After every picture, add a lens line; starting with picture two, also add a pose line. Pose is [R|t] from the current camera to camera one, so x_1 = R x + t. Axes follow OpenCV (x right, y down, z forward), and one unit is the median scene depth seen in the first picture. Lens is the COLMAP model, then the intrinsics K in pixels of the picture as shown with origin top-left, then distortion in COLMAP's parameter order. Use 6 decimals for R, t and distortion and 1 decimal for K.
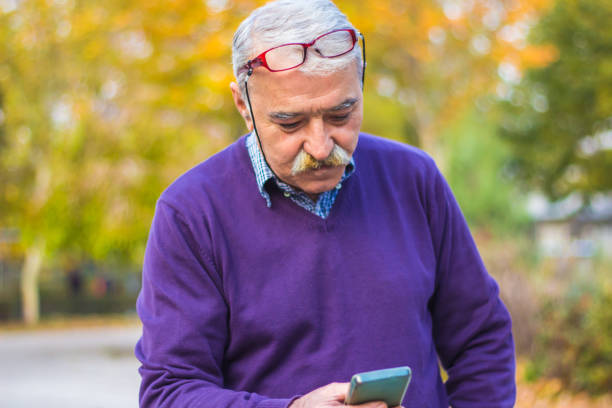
lens RADIAL K [[1606.1, 0, 346.4], [0, 1606.1, 176.2], [0, 0, 1]] dist [-0.038674, 0.000000]
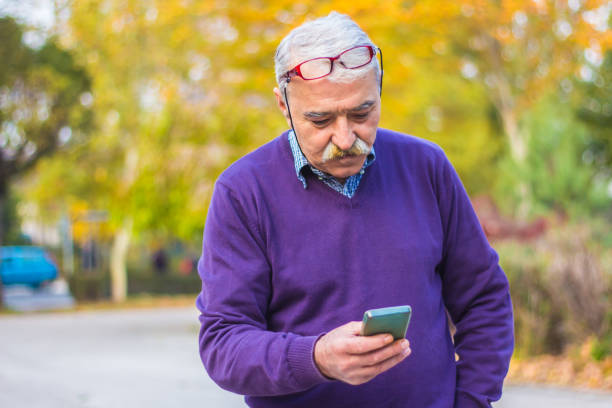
lens RADIAL K [[1606.1, 0, 303.2], [0, 1606.1, 198.6], [0, 0, 1]] dist [-0.038674, 0.000000]
pose [[0.996755, 0.008260, -0.080076, 0.049579], [-0.006287, 0.999671, 0.024864, -0.003191], [0.080255, -0.024280, 0.996479, -0.234163]]
